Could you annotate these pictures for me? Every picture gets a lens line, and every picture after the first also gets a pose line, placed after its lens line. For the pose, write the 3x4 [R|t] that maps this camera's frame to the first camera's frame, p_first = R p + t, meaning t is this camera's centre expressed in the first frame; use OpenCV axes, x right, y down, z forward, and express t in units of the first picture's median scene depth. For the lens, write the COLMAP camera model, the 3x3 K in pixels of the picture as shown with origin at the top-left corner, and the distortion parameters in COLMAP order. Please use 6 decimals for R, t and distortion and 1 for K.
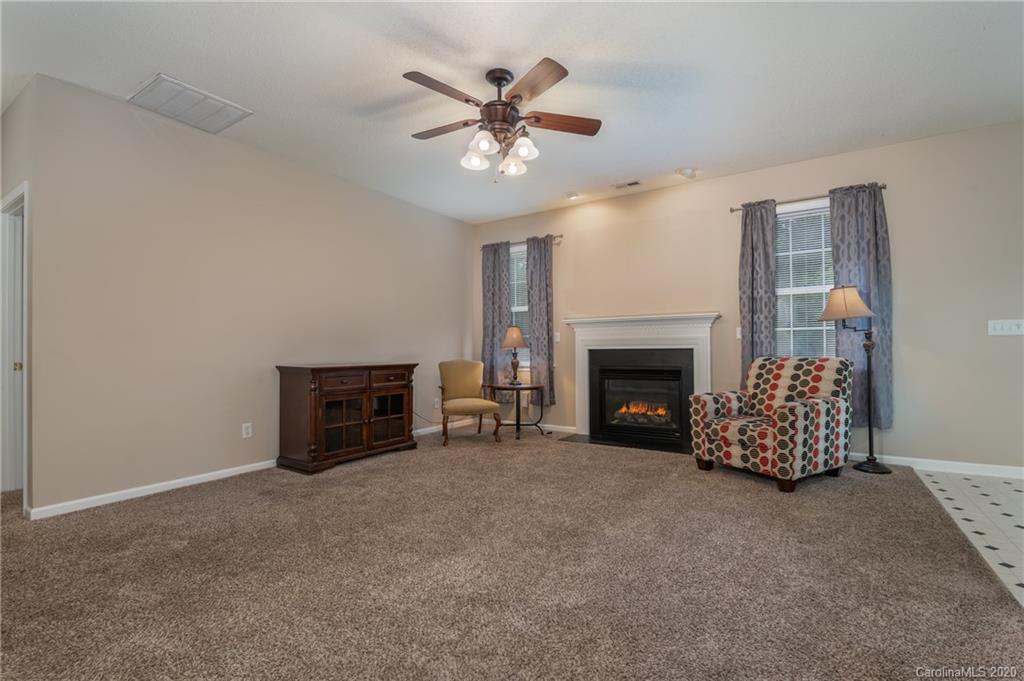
lens RADIAL K [[459.0, 0, 516.2], [0, 459.0, 348.2], [0, 0, 1]] dist [-0.019371, -0.000268]
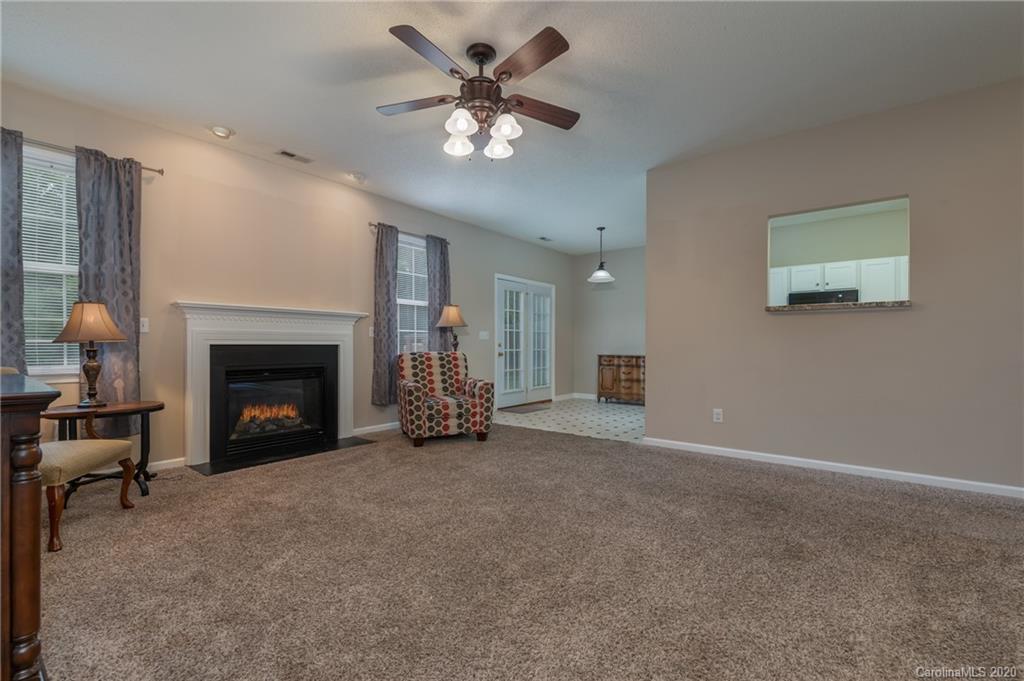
lens RADIAL K [[431.7, 0, 505.3], [0, 431.7, 348.9], [0, 0, 1]] dist [-0.010874, -0.004315]
pose [[0.106140, 0.003551, 0.994345, -0.683012], [0.000086, 0.999994, -0.003580, 0.016803], [-0.994351, 0.000466, 0.106139, 0.665185]]
